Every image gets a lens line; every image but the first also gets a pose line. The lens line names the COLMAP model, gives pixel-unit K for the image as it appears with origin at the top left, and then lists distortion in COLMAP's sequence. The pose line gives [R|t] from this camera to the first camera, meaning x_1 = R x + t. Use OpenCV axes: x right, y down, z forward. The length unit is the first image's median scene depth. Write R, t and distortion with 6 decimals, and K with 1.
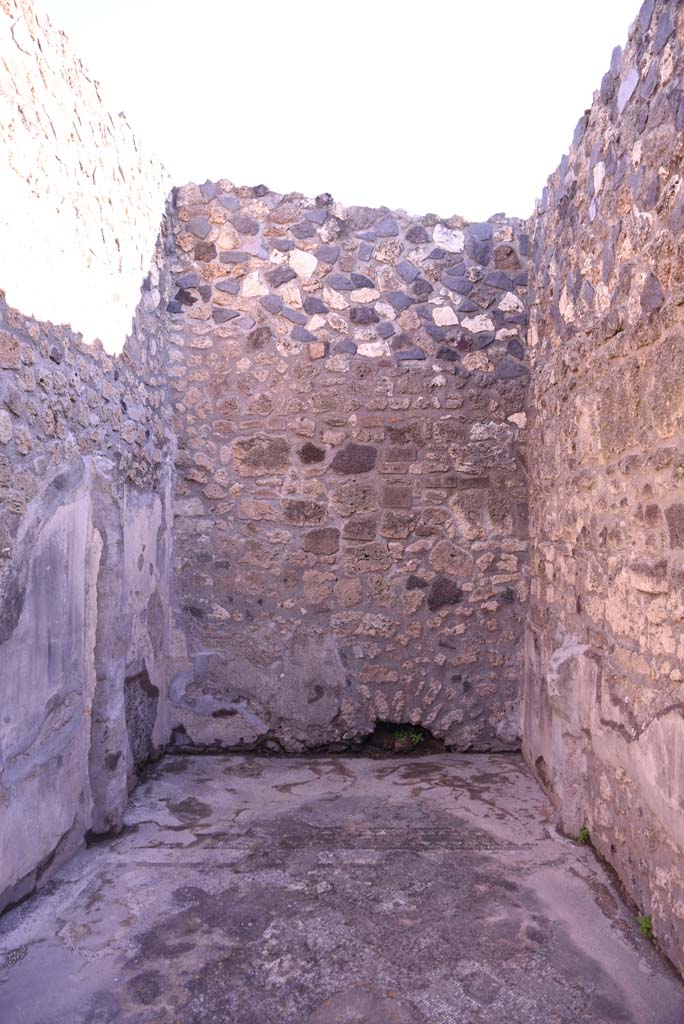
lens RADIAL K [[705.3, 0, 336.9], [0, 705.3, 511.6], [0, 0, 1]] dist [-0.141356, 0.106187]
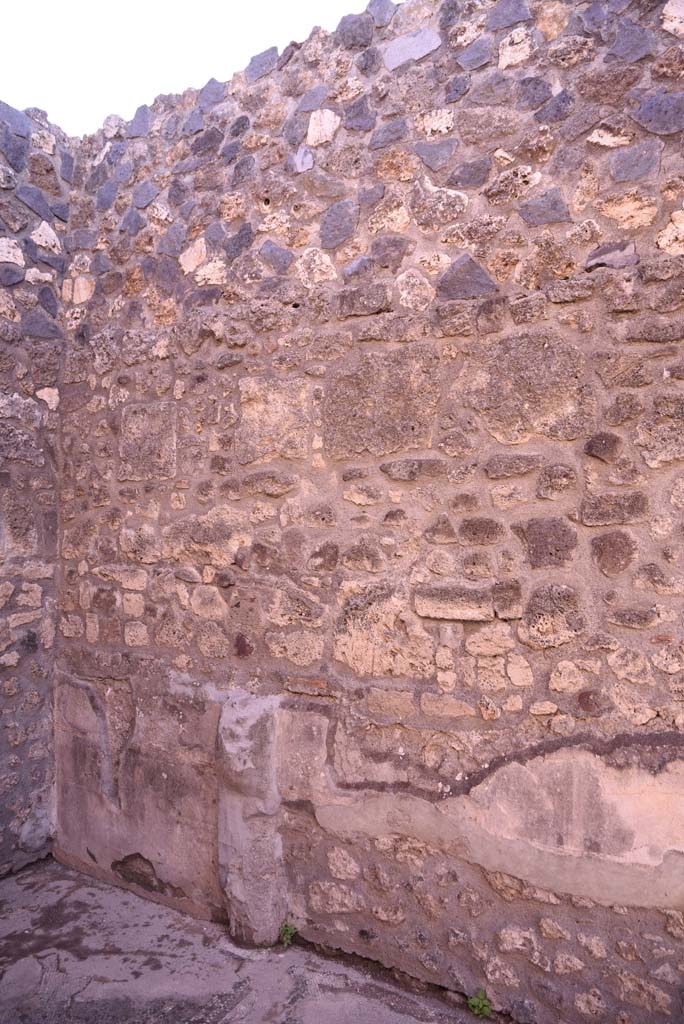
lens RADIAL K [[705.3, 0, 336.9], [0, 705.3, 511.6], [0, 0, 1]] dist [-0.141356, 0.106187]
pose [[0.487730, 0.039050, 0.872120, -0.231892], [-0.015718, 0.999230, -0.035951, 0.009215], [-0.872853, 0.003826, 0.487969, 0.418411]]
